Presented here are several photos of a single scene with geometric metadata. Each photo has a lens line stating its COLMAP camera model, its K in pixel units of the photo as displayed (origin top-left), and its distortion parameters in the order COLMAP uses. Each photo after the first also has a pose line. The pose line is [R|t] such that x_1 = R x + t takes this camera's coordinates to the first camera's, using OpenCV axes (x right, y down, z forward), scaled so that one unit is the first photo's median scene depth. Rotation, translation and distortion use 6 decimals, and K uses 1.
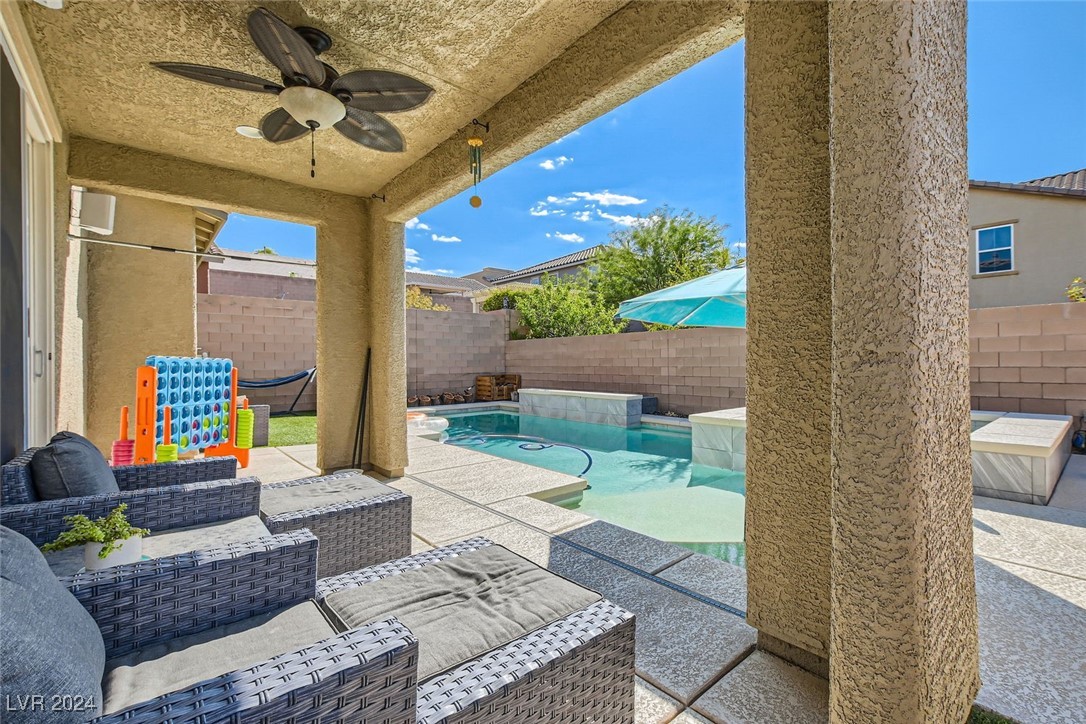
lens RADIAL K [[472.3, 0, 542.0], [0, 472.3, 358.7], [0, 0, 1]] dist [0.007262, -0.002182]
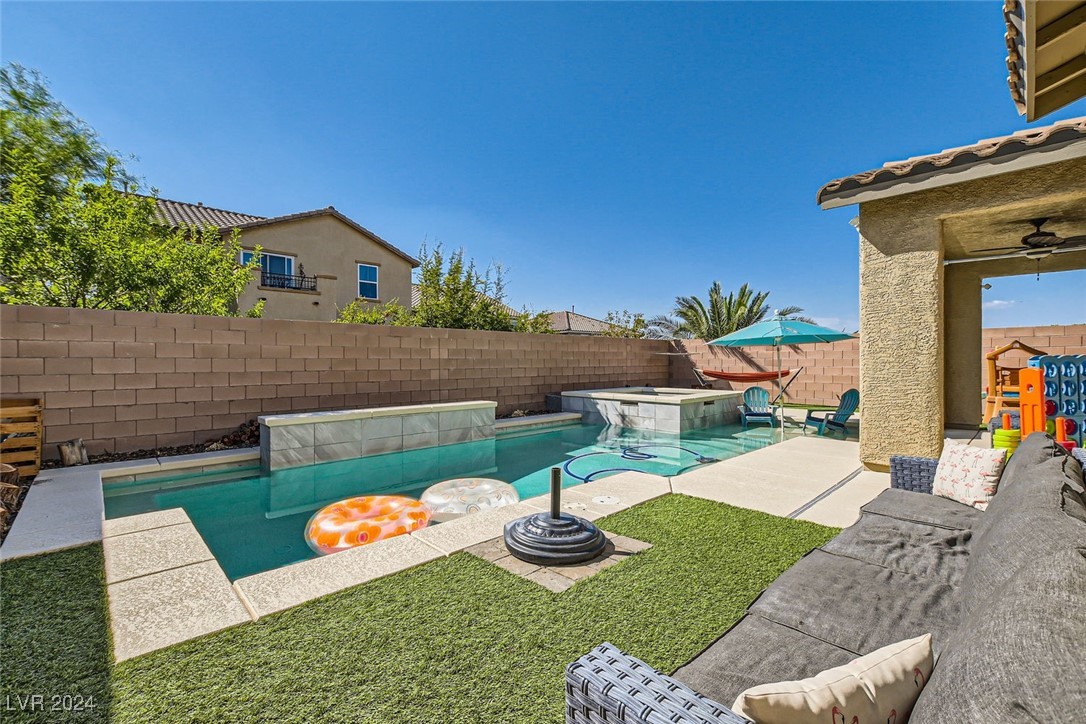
lens RADIAL K [[472.3, 0, 545.2], [0, 472.3, 362.8], [0, 0, 1]] dist [0.007262, -0.002182]
pose [[-0.069395, 0.004207, 0.997580, -0.533411], [-0.006938, 0.999965, -0.004700, 0.006603], [-0.997565, -0.007247, -0.069363, 0.724442]]
